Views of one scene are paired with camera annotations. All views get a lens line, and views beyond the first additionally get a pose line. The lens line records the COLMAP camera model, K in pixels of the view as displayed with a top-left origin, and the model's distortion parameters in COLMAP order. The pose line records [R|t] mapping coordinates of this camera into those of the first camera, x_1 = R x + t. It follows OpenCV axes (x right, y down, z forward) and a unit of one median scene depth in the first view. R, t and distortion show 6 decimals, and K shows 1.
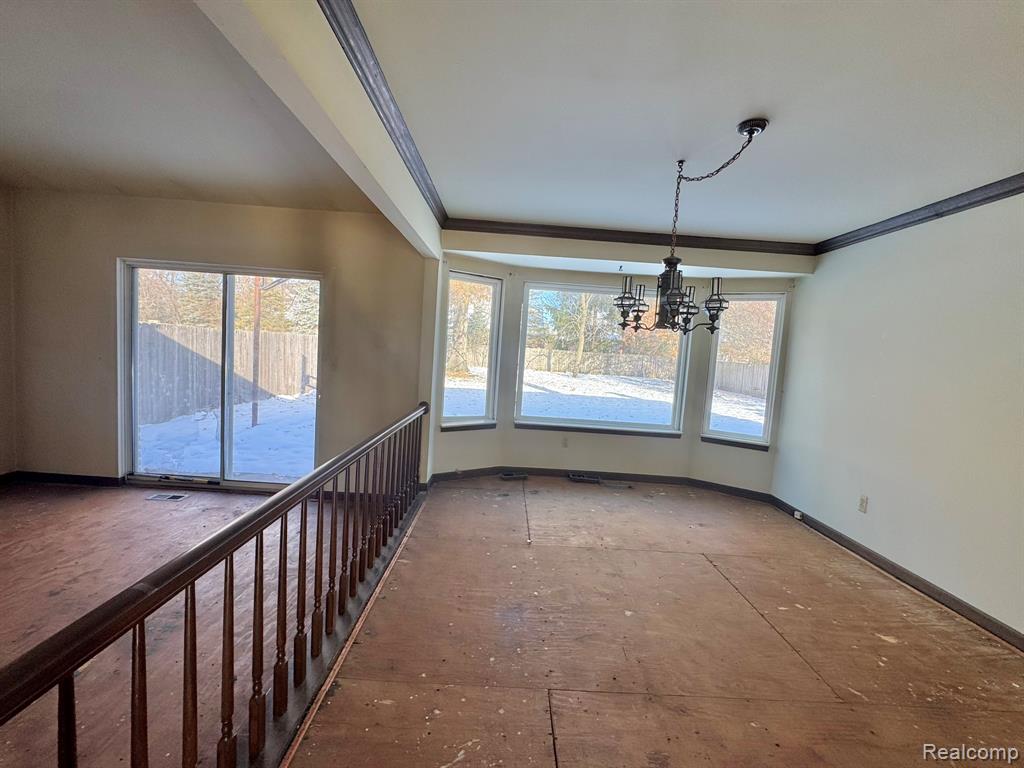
lens RADIAL K [[407.1, 0, 514.5], [0, 407.1, 383.2], [0, 0, 1]] dist [-0.003216, 0.000483]
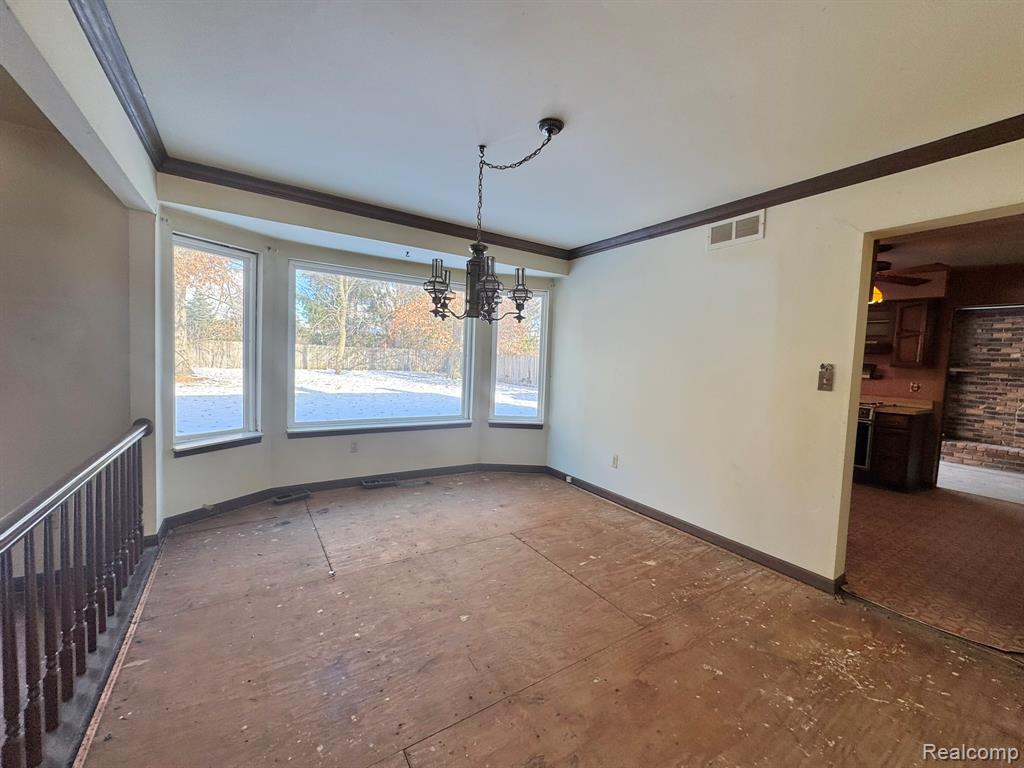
lens RADIAL K [[407.1, 0, 513.1], [0, 407.1, 383.0], [0, 0, 1]] dist [-0.003216, 0.000483]
pose [[0.844828, -0.063687, 0.531233, -0.065547], [0.056516, 0.997958, 0.029762, -0.000313], [-0.532044, 0.004879, 0.846703, 0.099983]]
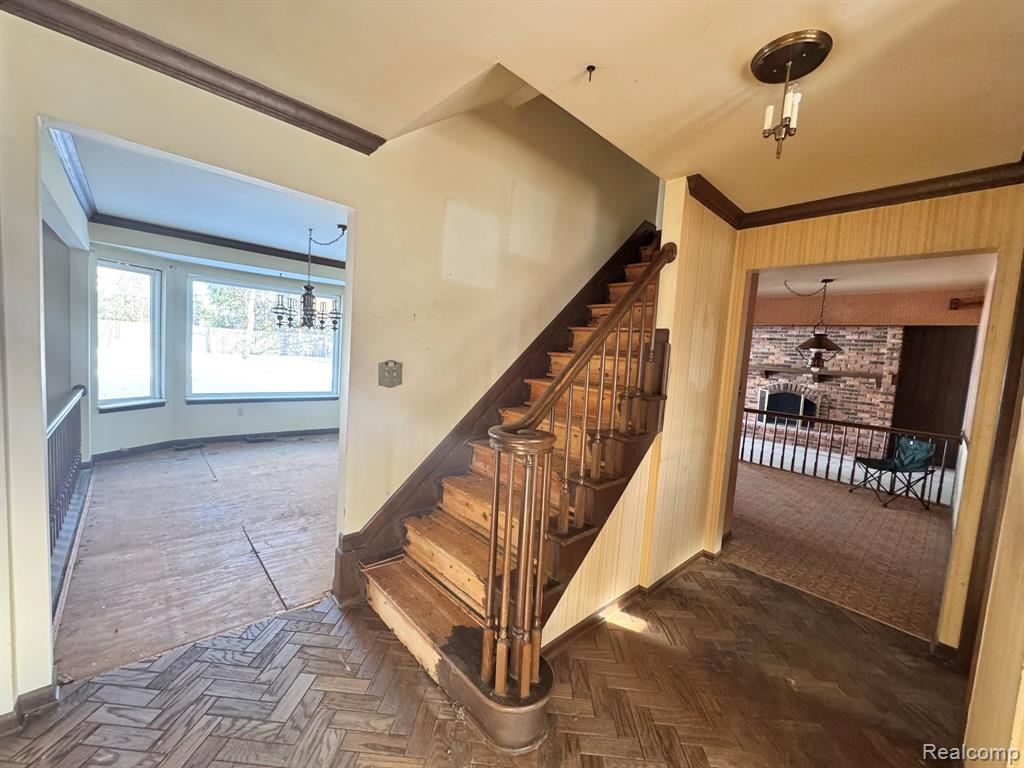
lens RADIAL K [[407.1, 0, 511.8], [0, 407.1, 382.4], [0, 0, 1]] dist [-0.003216, 0.000483]
pose [[0.746574, -0.065562, 0.662064, -0.101044], [0.033275, 0.997567, 0.061264, 0.014341], [-0.664470, -0.023708, 0.746939, -0.655652]]
